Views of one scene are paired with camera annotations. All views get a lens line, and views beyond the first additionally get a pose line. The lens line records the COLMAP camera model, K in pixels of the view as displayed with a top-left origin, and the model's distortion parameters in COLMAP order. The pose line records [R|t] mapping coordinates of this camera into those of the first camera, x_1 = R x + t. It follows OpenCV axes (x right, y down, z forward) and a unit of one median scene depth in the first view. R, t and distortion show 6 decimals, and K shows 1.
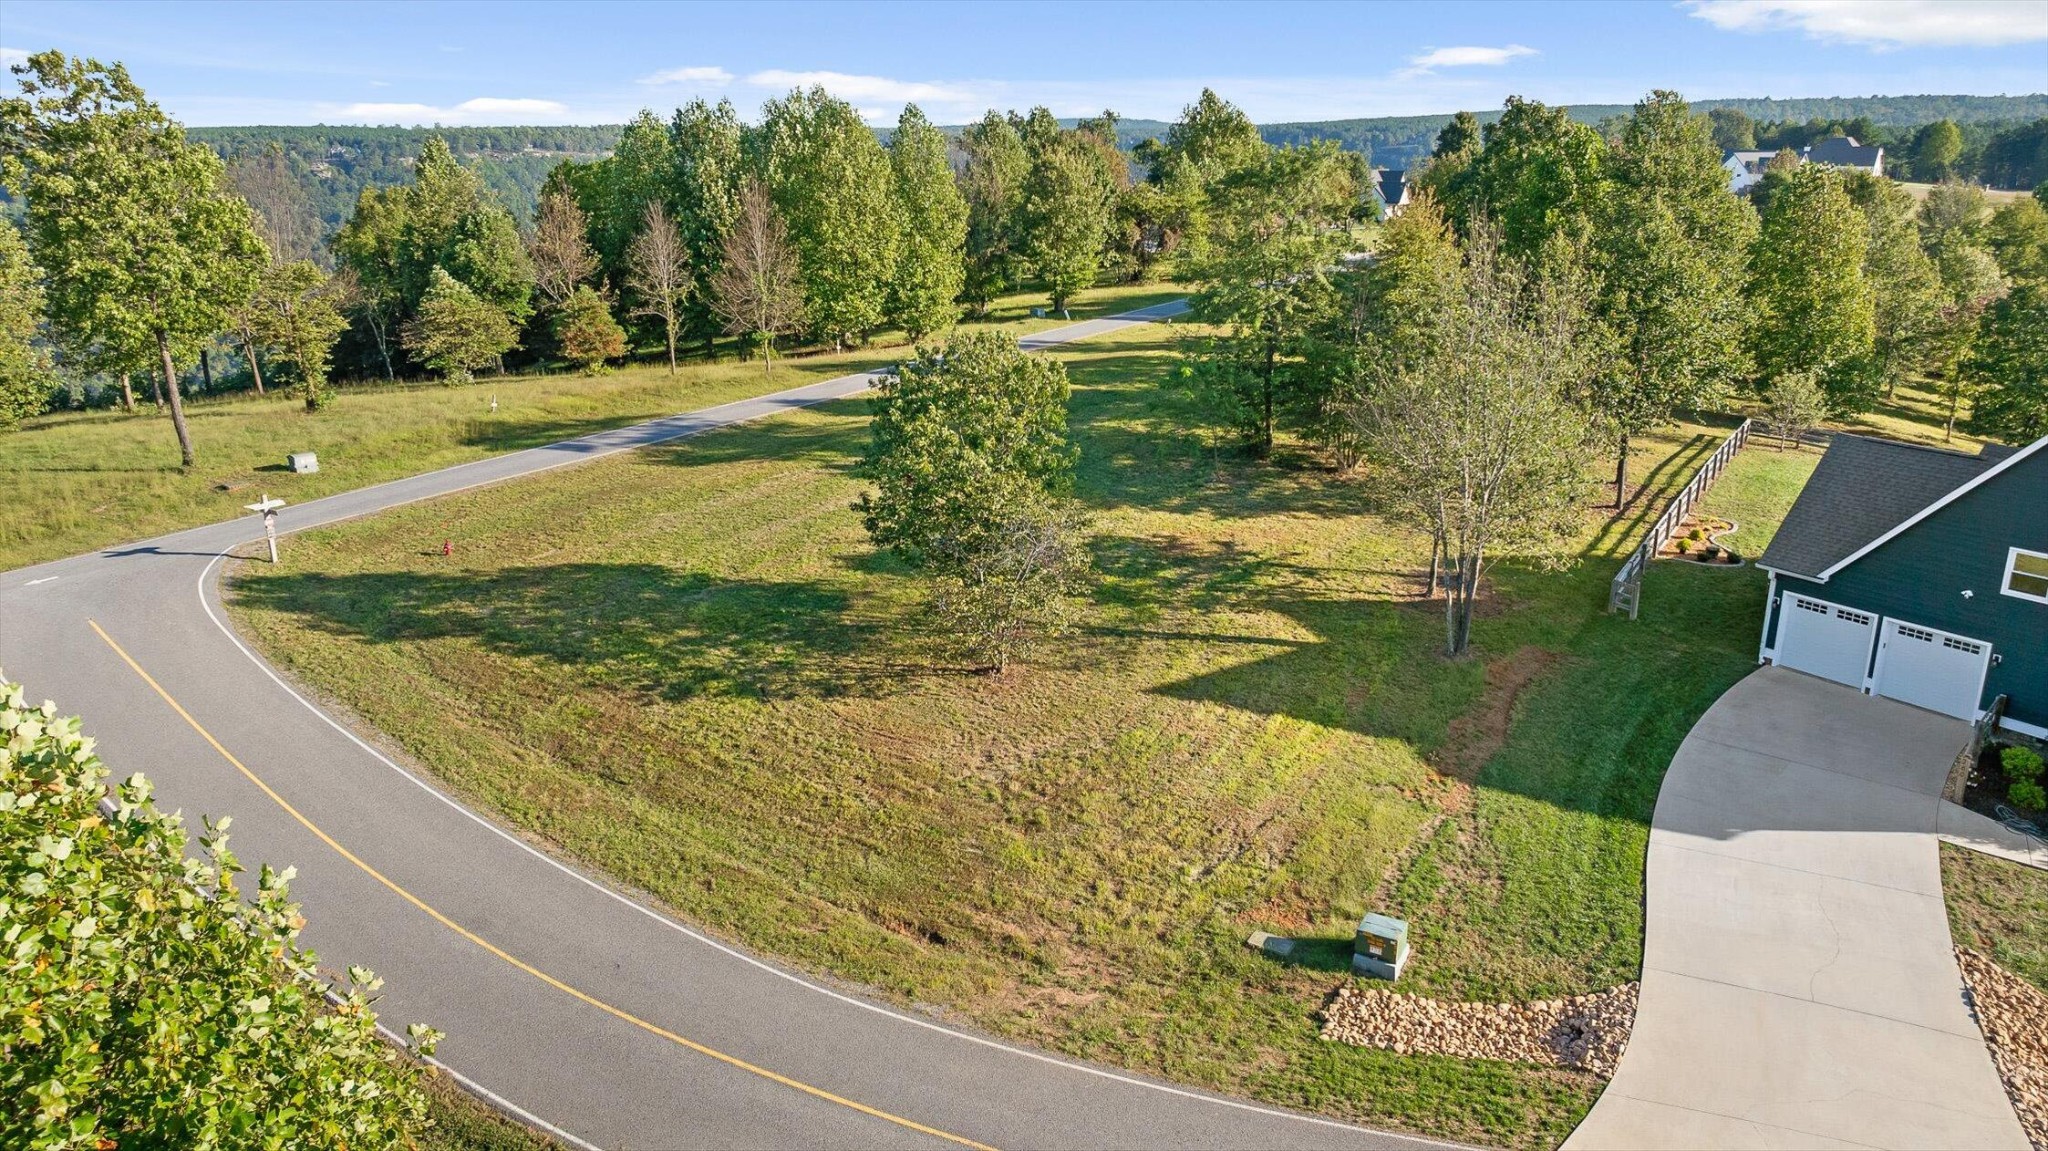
lens RADIAL K [[1461.8, 0, 1024.0], [0, 1461.8, 575.5], [0, 0, 1]] dist [-0.016781, -0.008156]
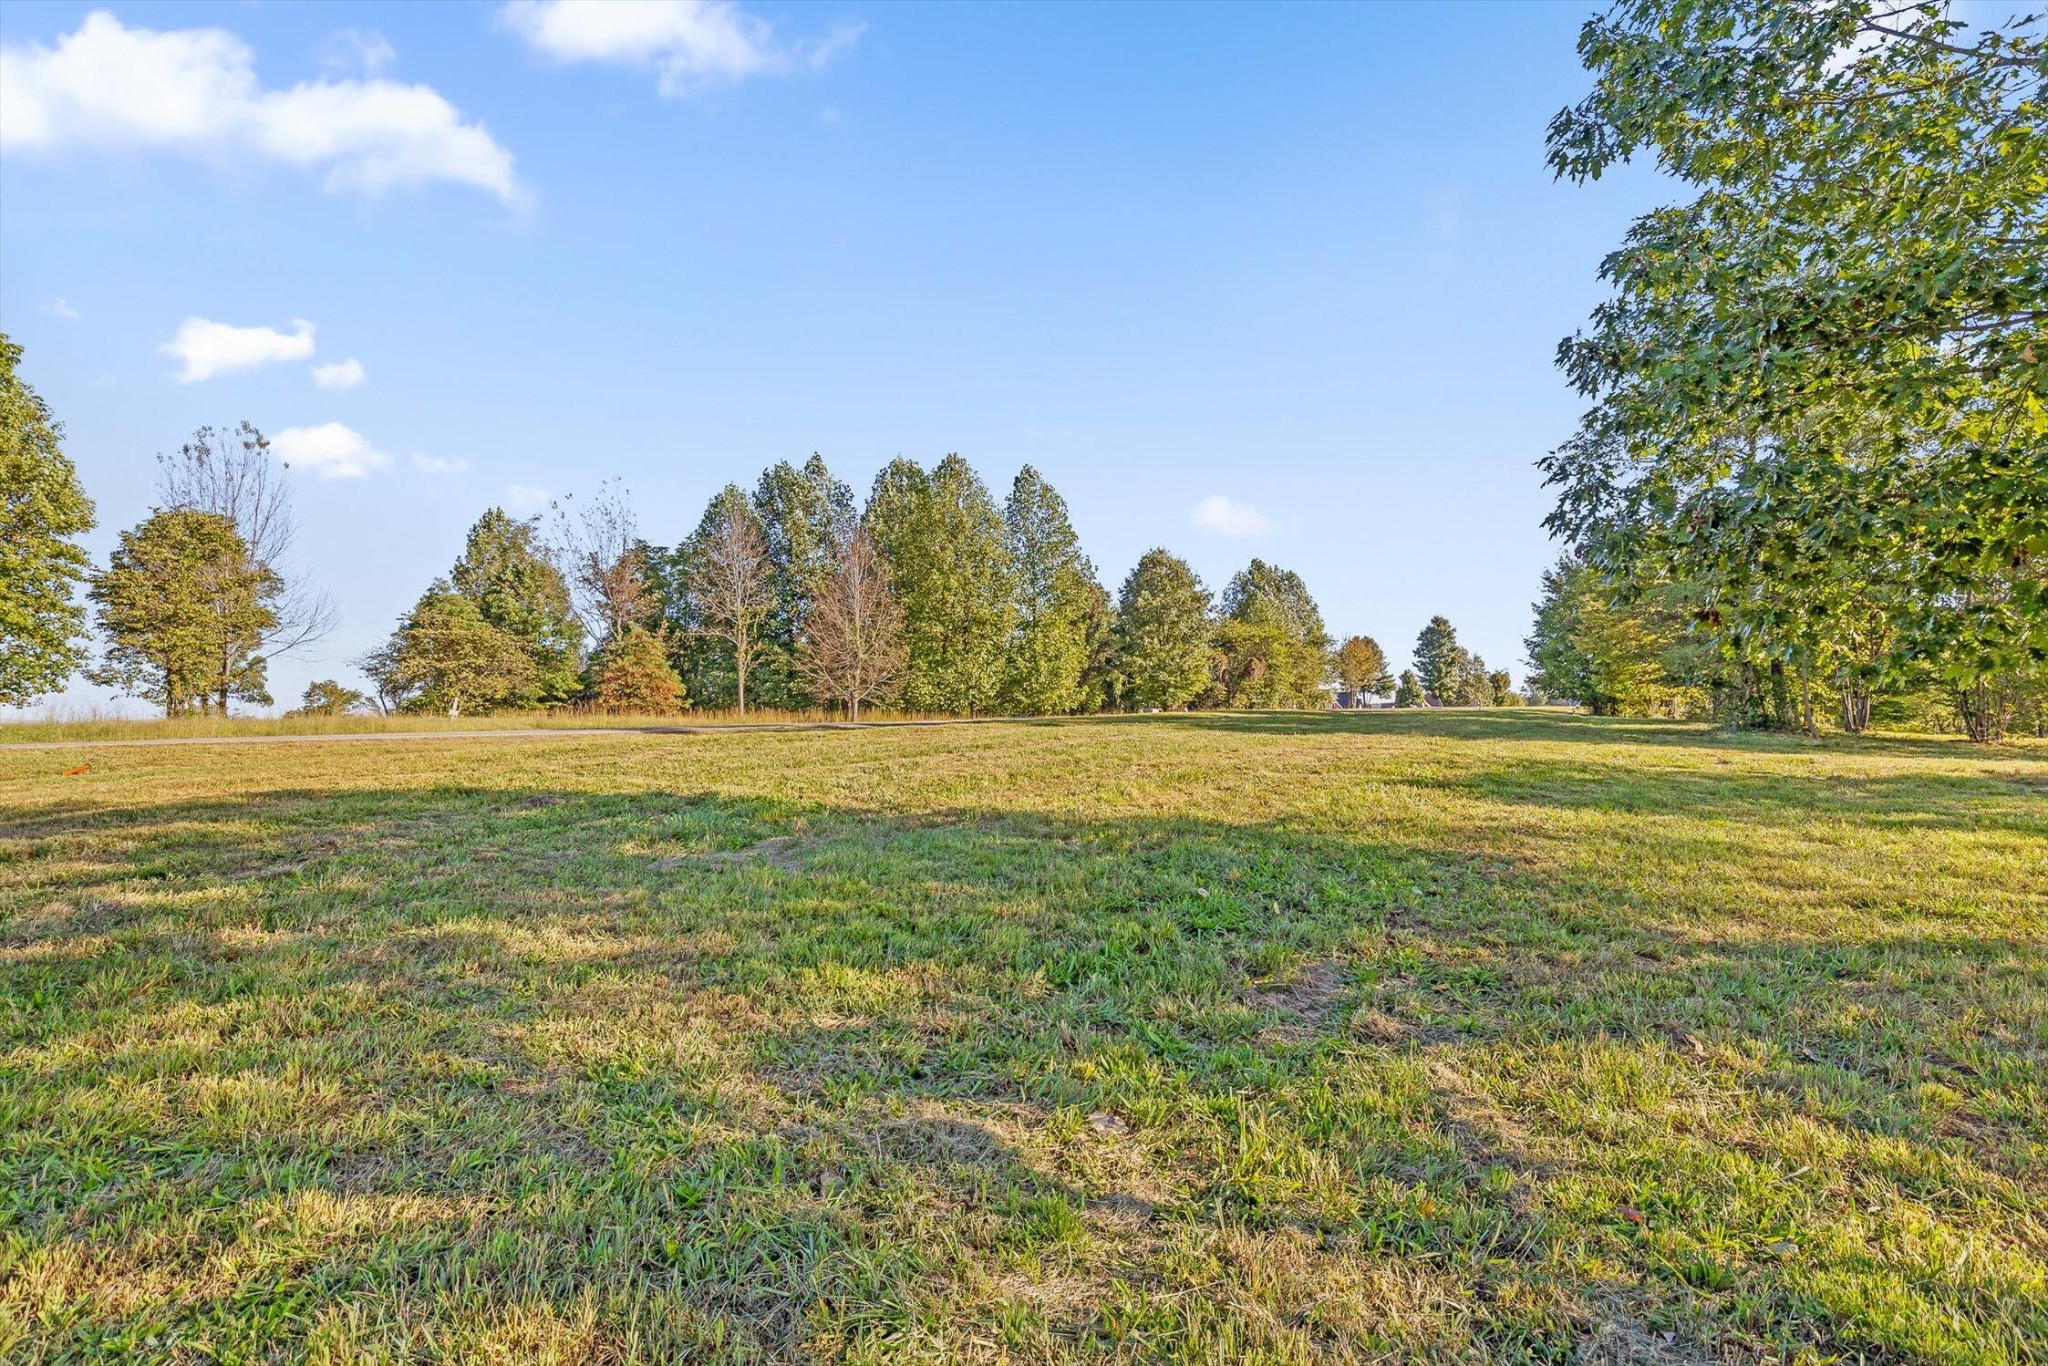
lens RADIAL K [[1031.9, 0, 1024.0], [0, 1031.9, 683.0], [0, 0, 1]] dist [-0.001480, -0.000067]
pose [[0.999751, -0.015930, 0.015610, -0.095545], [0.020275, 0.940765, -0.338454, 0.023397], [-0.009294, 0.338686, 0.940854, 0.458782]]
